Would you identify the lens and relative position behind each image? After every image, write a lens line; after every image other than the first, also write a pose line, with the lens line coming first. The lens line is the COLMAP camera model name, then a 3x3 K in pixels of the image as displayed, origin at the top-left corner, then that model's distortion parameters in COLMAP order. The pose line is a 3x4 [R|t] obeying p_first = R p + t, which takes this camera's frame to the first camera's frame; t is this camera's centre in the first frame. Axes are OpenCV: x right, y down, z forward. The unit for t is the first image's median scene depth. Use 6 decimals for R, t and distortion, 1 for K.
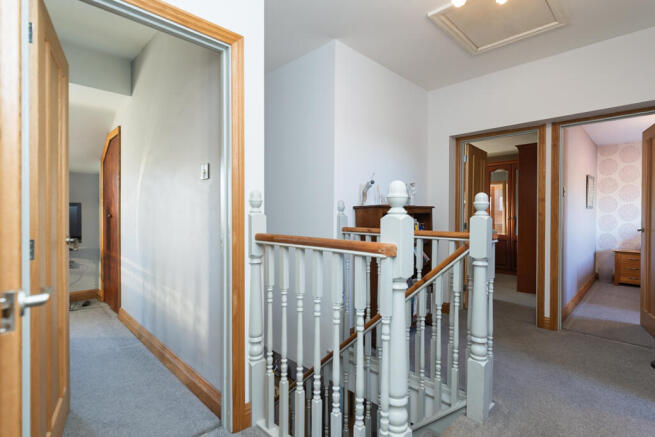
lens RADIAL K [[323.1, 0, 327.9], [0, 323.1, 216.8], [0, 0, 1]] dist [-0.000550, 0.000308]
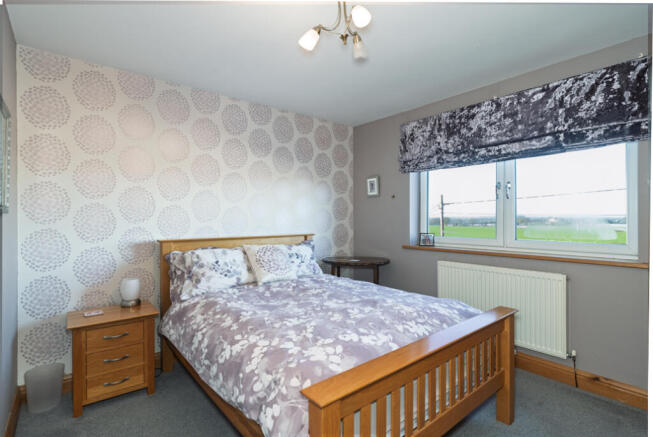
lens RADIAL K [[322.1, 0, 327.3], [0, 322.1, 220.6], [0, 0, 1]] dist [-0.000550, 0.000308]
pose [[0.088456, -0.004094, 0.996072, 0.514514], [0.015444, 0.999877, 0.002738, -0.012808], [-0.995960, 0.015142, 0.088508, 0.636542]]
